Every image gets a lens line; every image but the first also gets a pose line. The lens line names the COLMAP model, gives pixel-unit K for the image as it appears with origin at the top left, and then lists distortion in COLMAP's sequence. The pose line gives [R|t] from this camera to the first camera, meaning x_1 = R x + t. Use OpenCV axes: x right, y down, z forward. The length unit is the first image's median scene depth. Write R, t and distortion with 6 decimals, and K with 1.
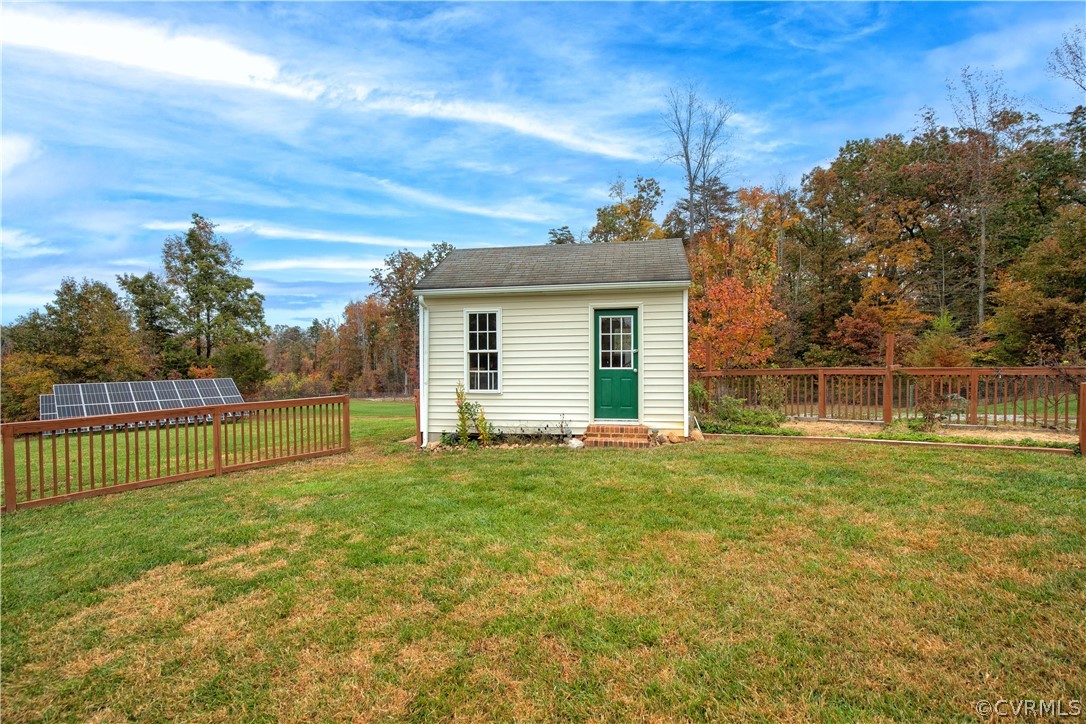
lens RADIAL K [[504.1, 0, 546.7], [0, 504.1, 365.4], [0, 0, 1]] dist [-0.020837, 0.001770]
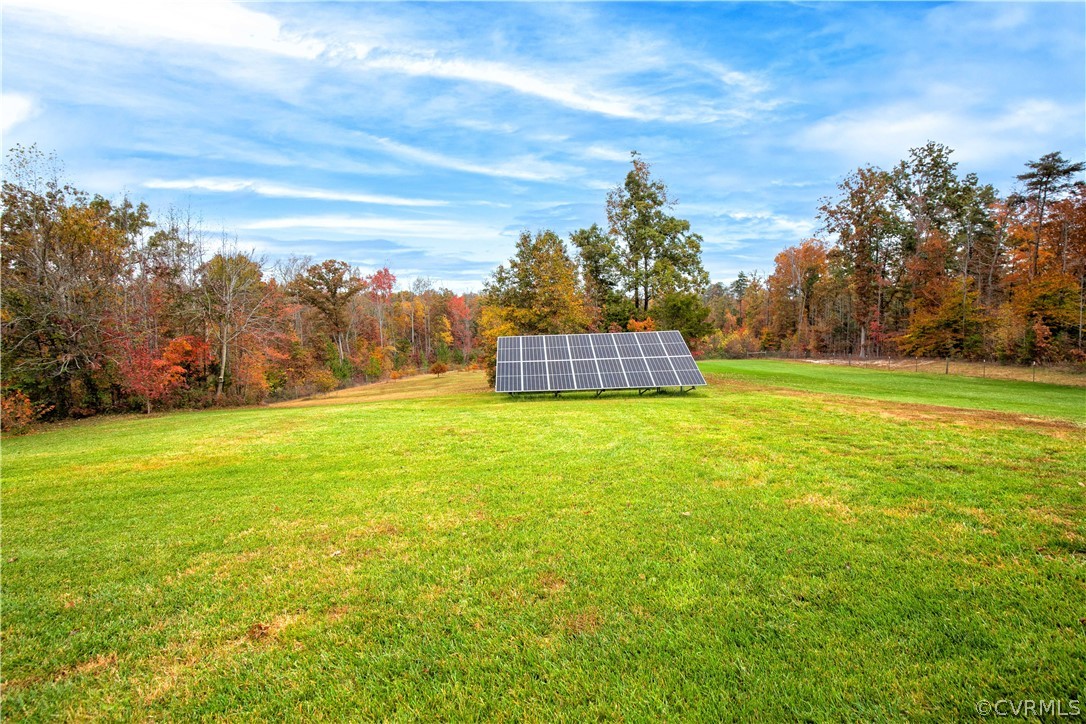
lens RADIAL K [[504.1, 0, 546.7], [0, 504.1, 365.4], [0, 0, 1]] dist [-0.020837, 0.001770]
pose [[0.711608, 0.049177, -0.700853, -0.157163], [0.009656, 0.996769, 0.079744, 0.009679], [0.702510, -0.063514, 0.708834, 0.214530]]
